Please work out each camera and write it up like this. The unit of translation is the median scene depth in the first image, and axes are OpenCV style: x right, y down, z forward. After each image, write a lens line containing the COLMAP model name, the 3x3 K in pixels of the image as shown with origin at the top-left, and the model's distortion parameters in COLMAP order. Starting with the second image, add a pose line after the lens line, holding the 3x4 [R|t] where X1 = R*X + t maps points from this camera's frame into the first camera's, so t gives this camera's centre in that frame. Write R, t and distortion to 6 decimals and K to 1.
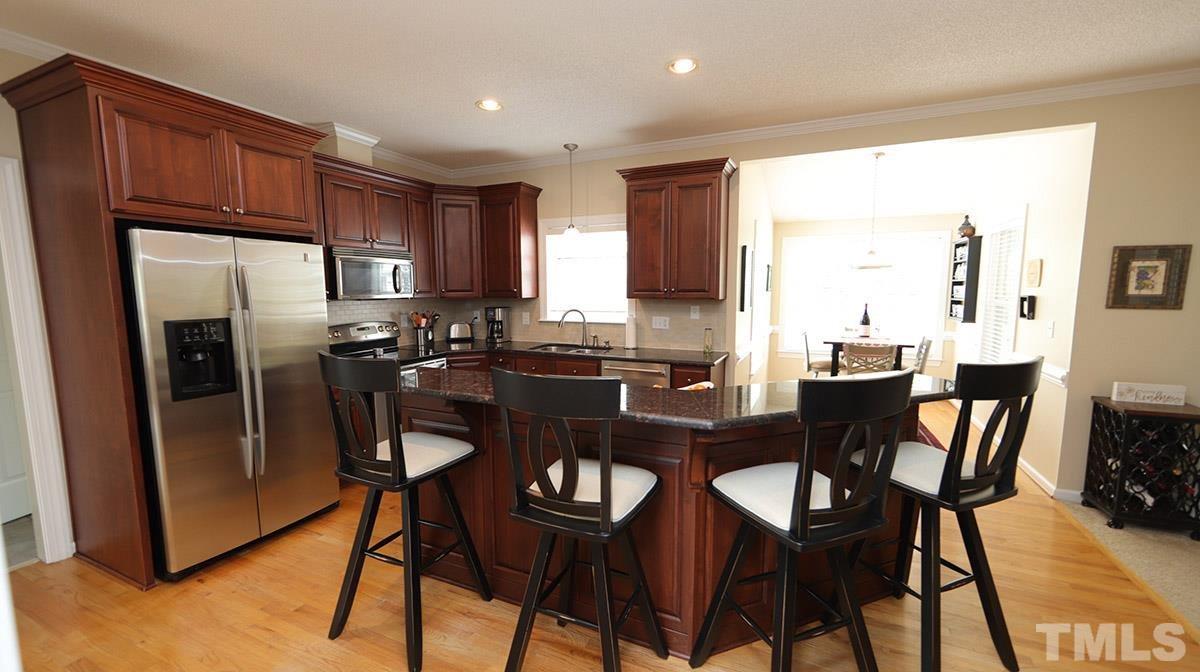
lens RADIAL K [[468.1, 0, 603.4], [0, 468.1, 338.5], [0, 0, 1]] dist [-0.000836, 0.000080]
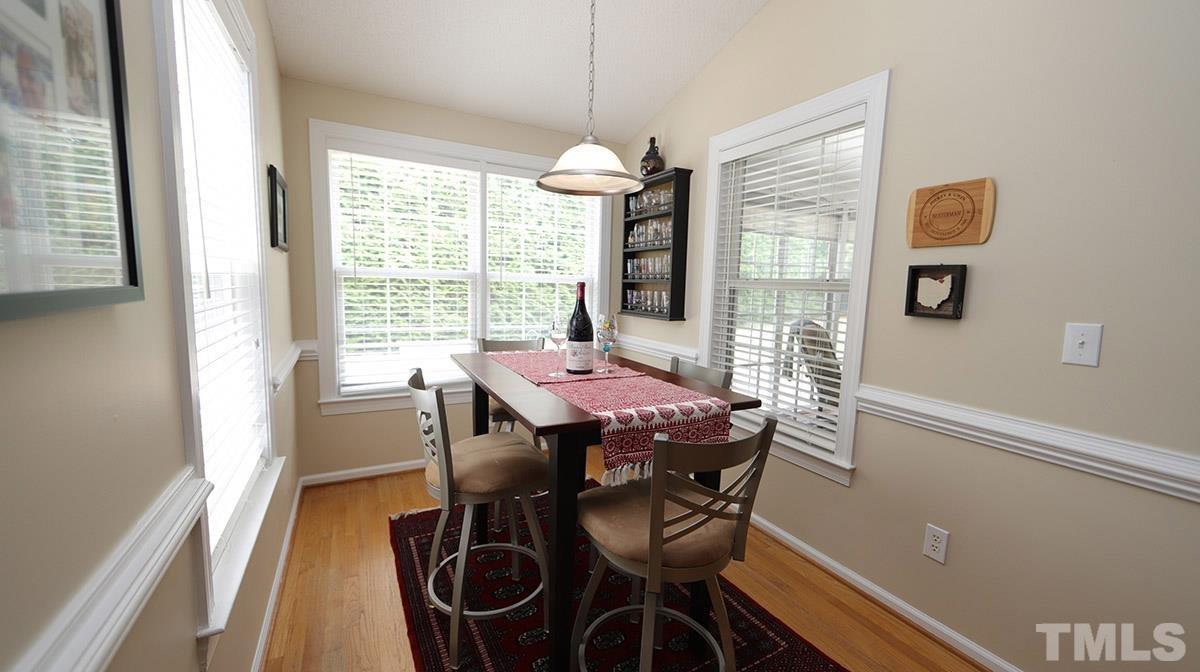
lens RADIAL K [[468.1, 0, 603.7], [0, 468.1, 336.9], [0, 0, 1]] dist [-0.000836, 0.000080]
pose [[0.602012, -0.073996, 0.795051, 0.244744], [0.062967, 0.996996, 0.045112, -0.041916], [-0.796000, 0.022903, 0.604863, 0.677343]]
